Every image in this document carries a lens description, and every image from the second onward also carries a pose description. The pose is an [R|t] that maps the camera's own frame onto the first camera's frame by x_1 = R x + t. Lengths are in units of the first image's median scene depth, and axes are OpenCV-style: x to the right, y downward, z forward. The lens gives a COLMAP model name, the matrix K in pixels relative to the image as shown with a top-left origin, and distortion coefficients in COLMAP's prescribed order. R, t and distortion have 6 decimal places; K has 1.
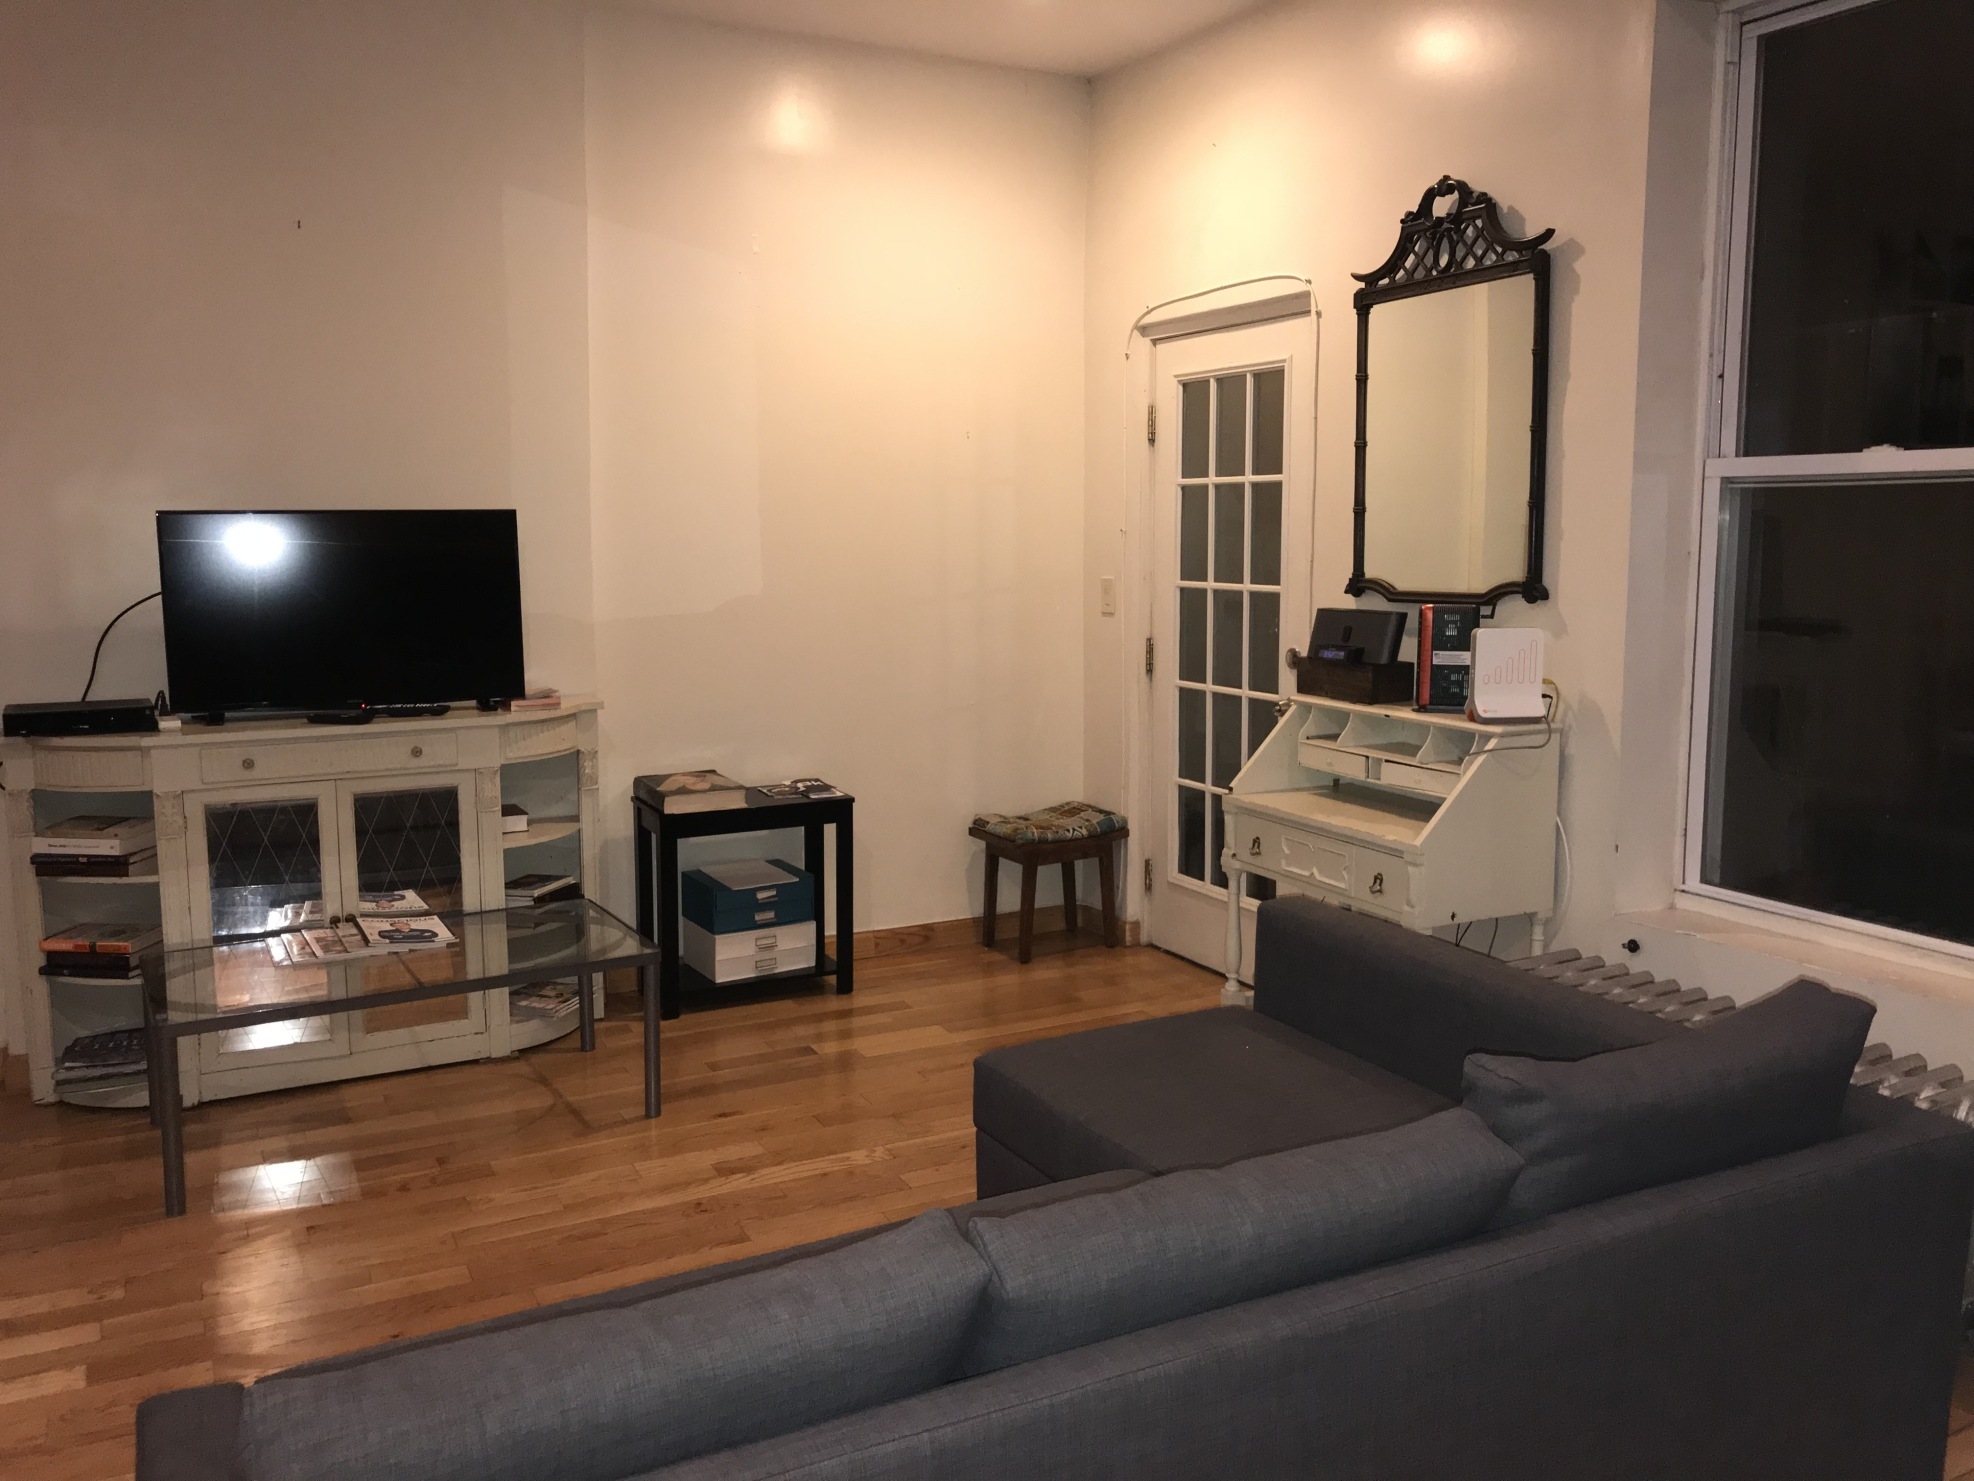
lens RADIAL K [[1605.8, 0, 1001.2], [0, 1605.8, 729.2], [0, 0, 1]] dist [0.047271, -0.031882]
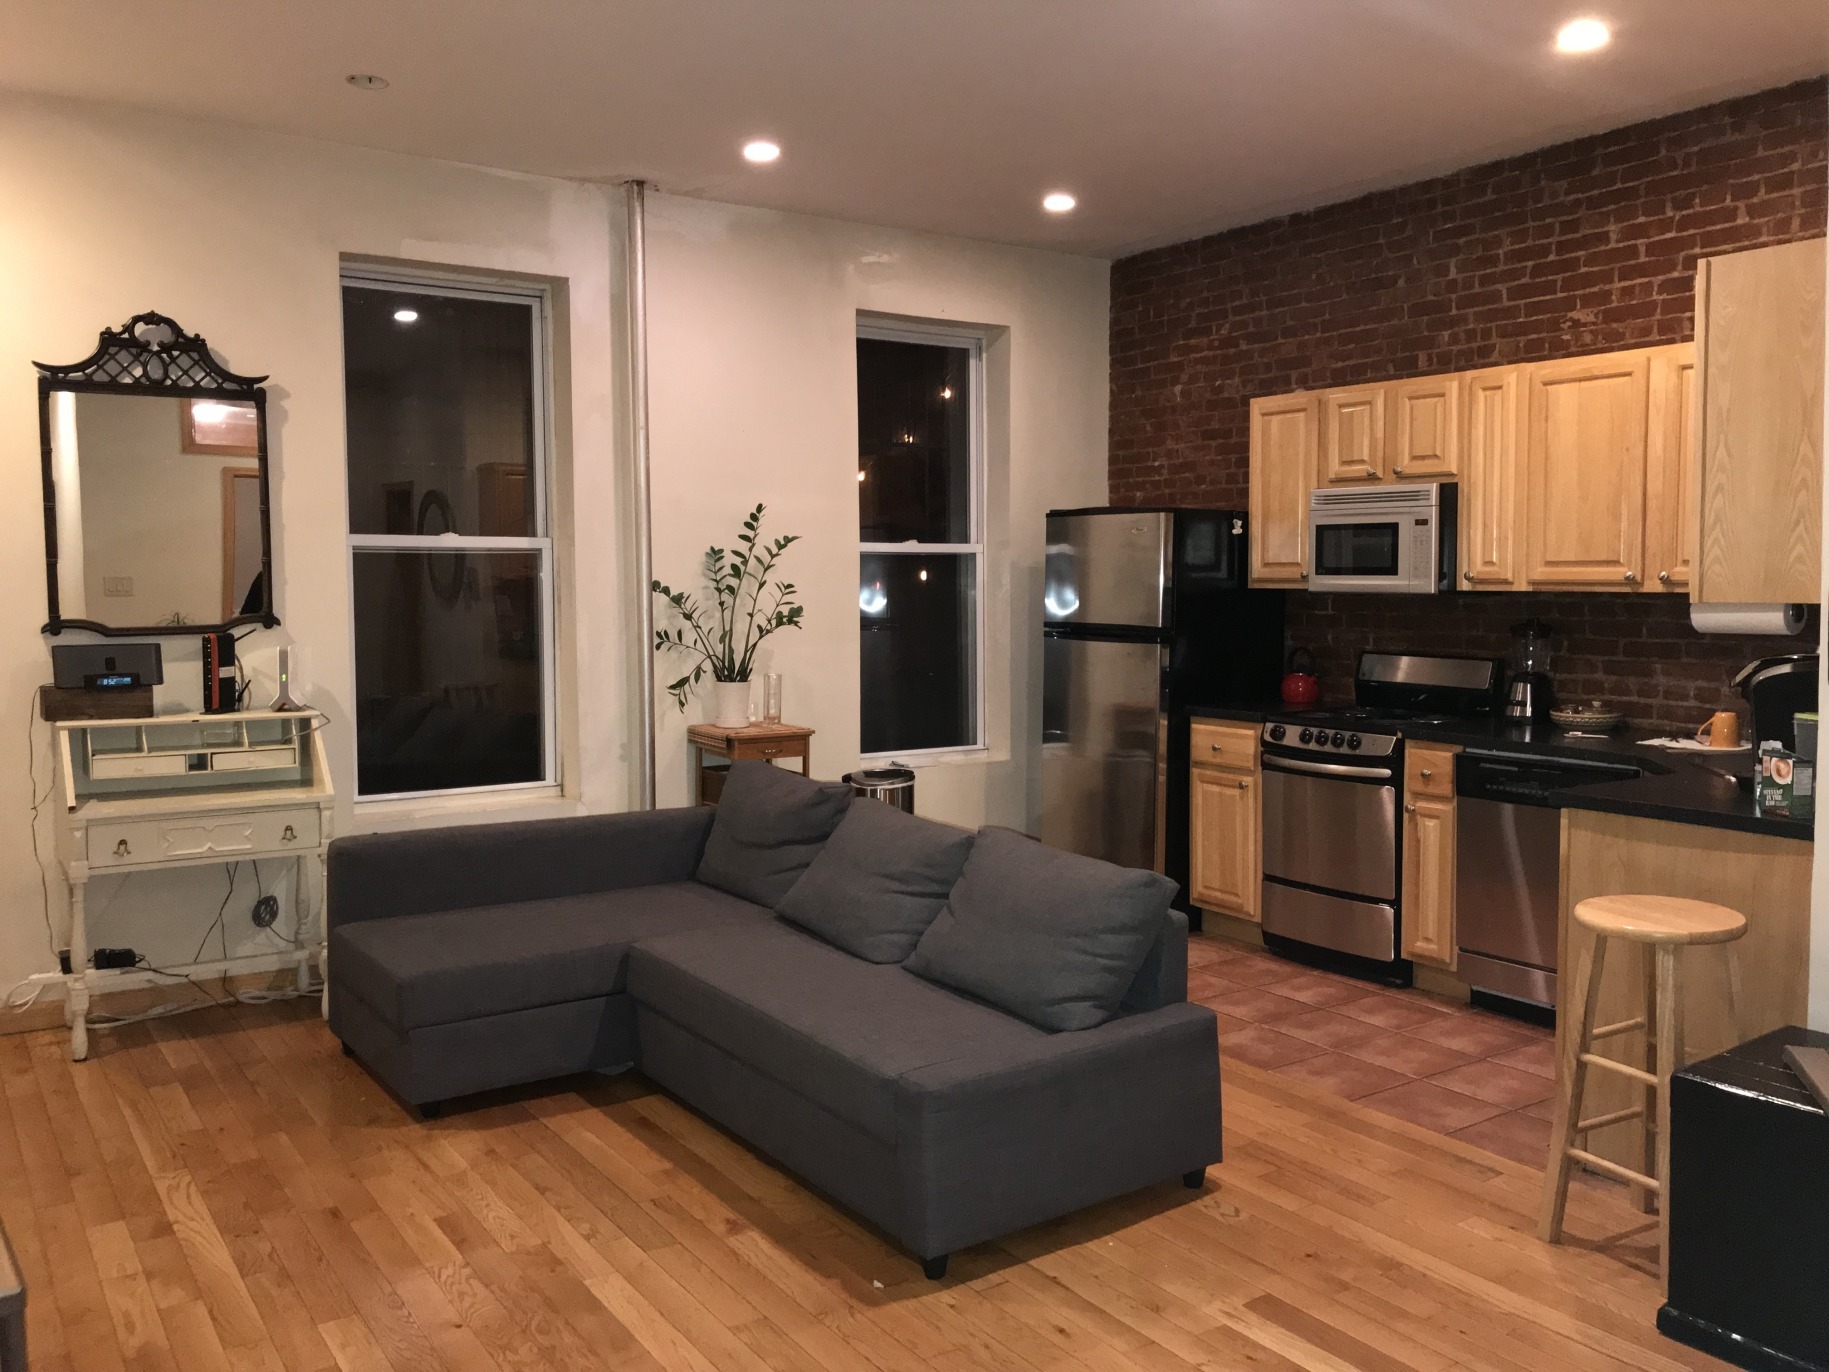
lens RADIAL K [[1487.9, 0, 911.8], [0, 1487.9, 683.8], [0, 0, 1]] dist [0.047271, -0.031882]
pose [[-0.115762, -0.063429, 0.991250, -0.462723], [0.142501, 0.986575, 0.079772, -0.024358], [-0.983002, 0.150489, -0.105170, 0.257604]]
